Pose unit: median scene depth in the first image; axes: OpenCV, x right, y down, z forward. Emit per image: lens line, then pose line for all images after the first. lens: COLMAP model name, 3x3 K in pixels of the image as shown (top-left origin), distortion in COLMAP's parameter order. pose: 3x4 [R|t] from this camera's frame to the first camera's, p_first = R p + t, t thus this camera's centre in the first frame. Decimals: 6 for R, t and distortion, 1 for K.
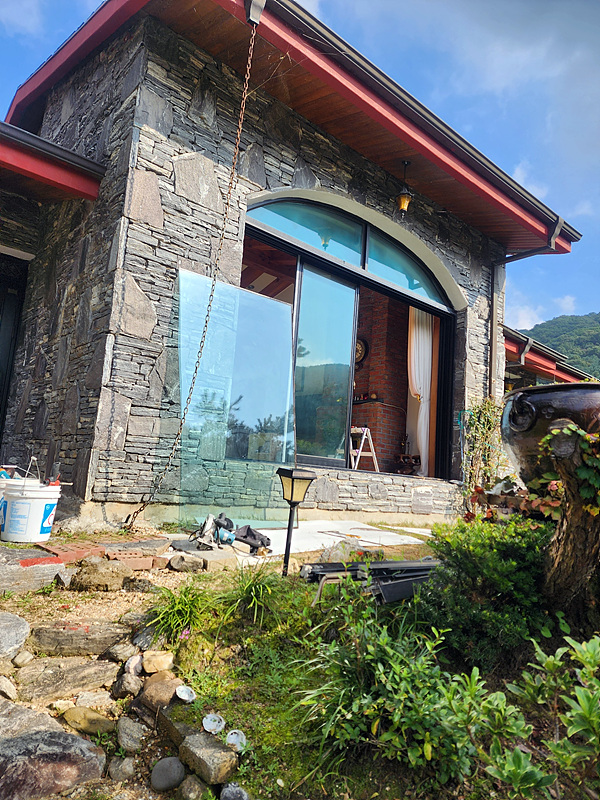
lens RADIAL K [[541.4, 0, 295.1], [0, 541.4, 396.2], [0, 0, 1]] dist [0.039360, -0.022062]
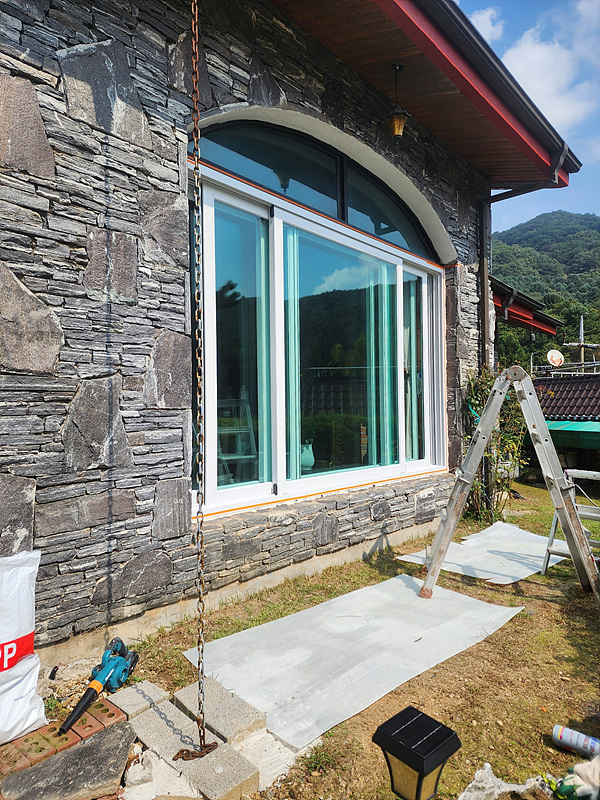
lens RADIAL K [[541.4, 0, 303.1], [0, 541.4, 397.1], [0, 0, 1]] dist [0.039360, -0.022062]
pose [[0.985220, -0.082997, 0.149845, -0.079211], [0.063297, 0.989258, 0.131766, -0.124095], [-0.159171, -0.120333, 0.979890, 0.318041]]
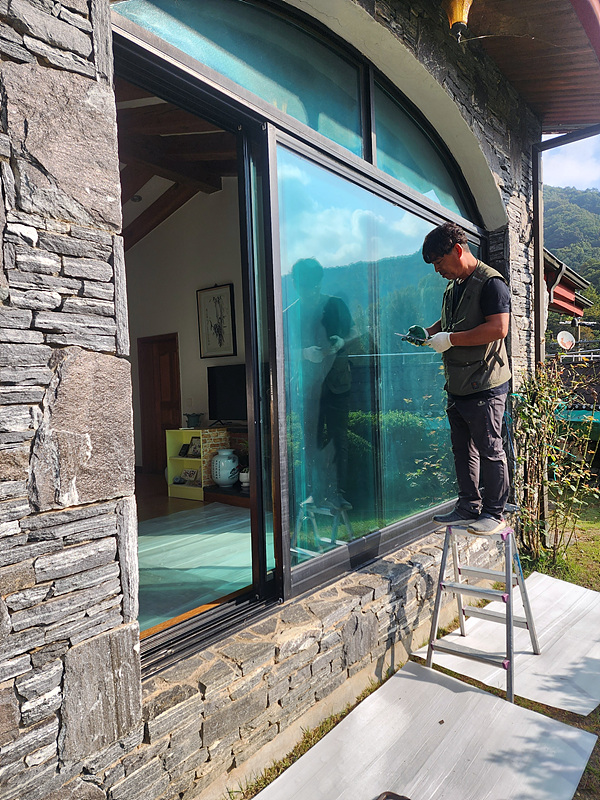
lens RADIAL K [[541.4, 0, 305.8], [0, 541.4, 407.3], [0, 0, 1]] dist [0.039360, -0.022062]
pose [[0.977074, -0.111819, 0.181170, -0.064404], [0.076902, 0.978879, 0.189427, -0.146136], [-0.198525, -0.171152, 0.965036, 0.629546]]
